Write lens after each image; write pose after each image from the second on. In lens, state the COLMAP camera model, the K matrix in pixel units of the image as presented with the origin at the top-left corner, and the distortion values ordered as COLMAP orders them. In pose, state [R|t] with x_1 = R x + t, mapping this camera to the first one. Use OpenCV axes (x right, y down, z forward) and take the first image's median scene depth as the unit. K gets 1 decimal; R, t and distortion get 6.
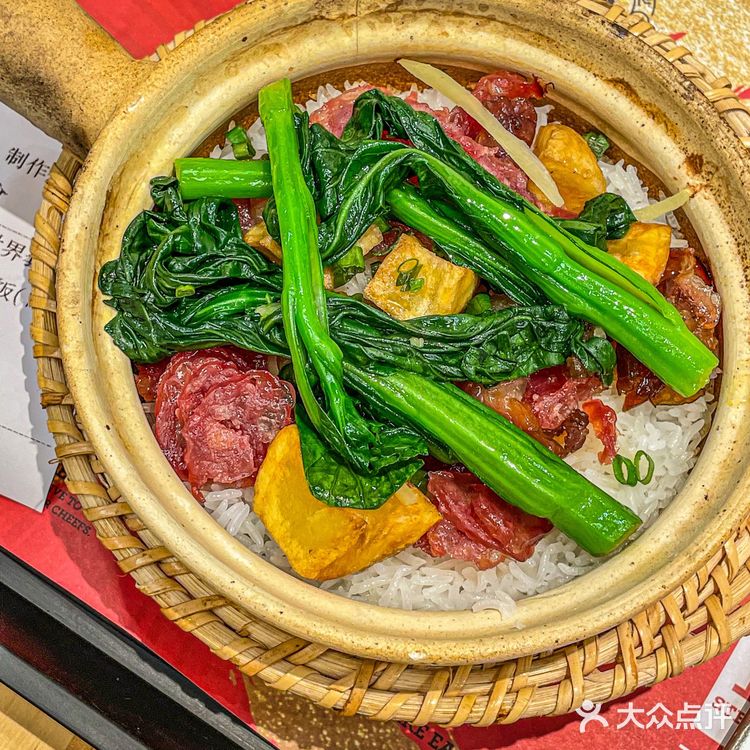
lens RADIAL K [[1423.3, 0, 375.9], [0, 1423.3, 374.7], [0, 0, 1]] dist [0.113524, 0.000000]
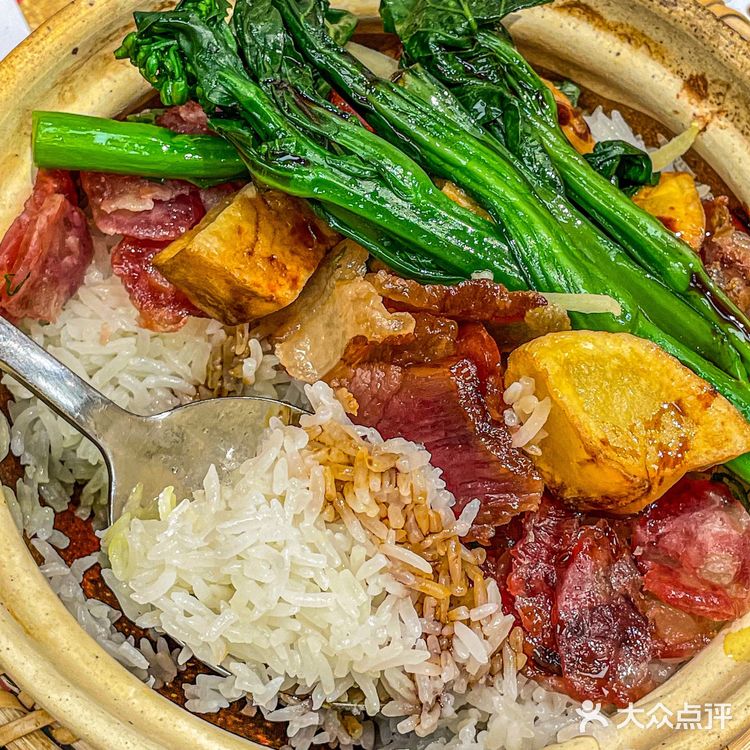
lens RADIAL K [[1589.4, 0, 373.0], [0, 1589.4, 373.9], [0, 0, 1]] dist [0.067589, 0.000000]
pose [[0.974304, -0.222084, 0.037555, -0.009442], [0.223793, 0.973355, -0.049959, 0.003902], [-0.025459, 0.057080, 0.998045, 0.178913]]
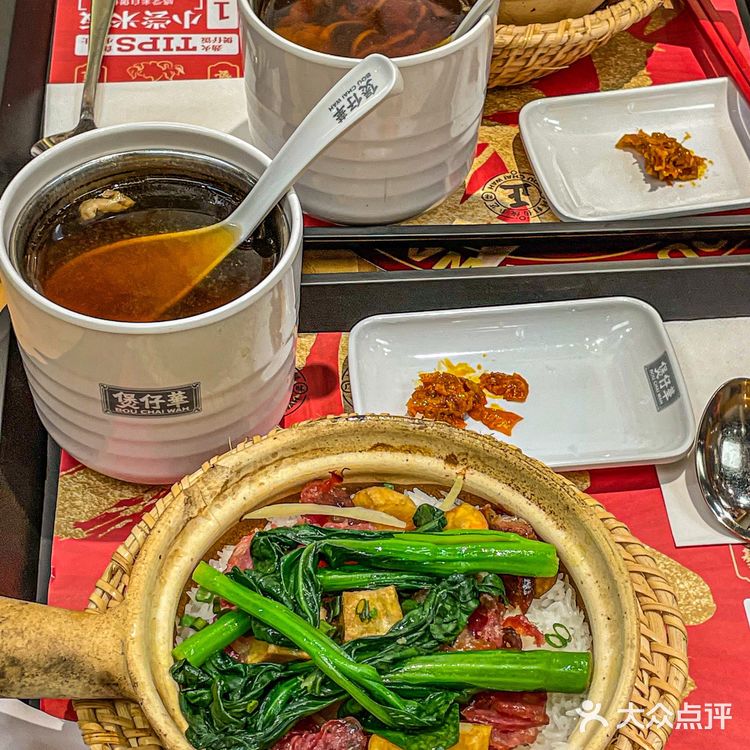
lens RADIAL K [[1704.2, 0, 375.1], [0, 1704.2, 375.1], [0, 0, 1]] dist [0.060561, 0.000000]
pose [[0.763425, -0.499463, 0.409534, -0.537721], [0.612468, 0.761132, -0.213452, 0.118840], [-0.205098, 0.413781, 0.886972, -0.612873]]
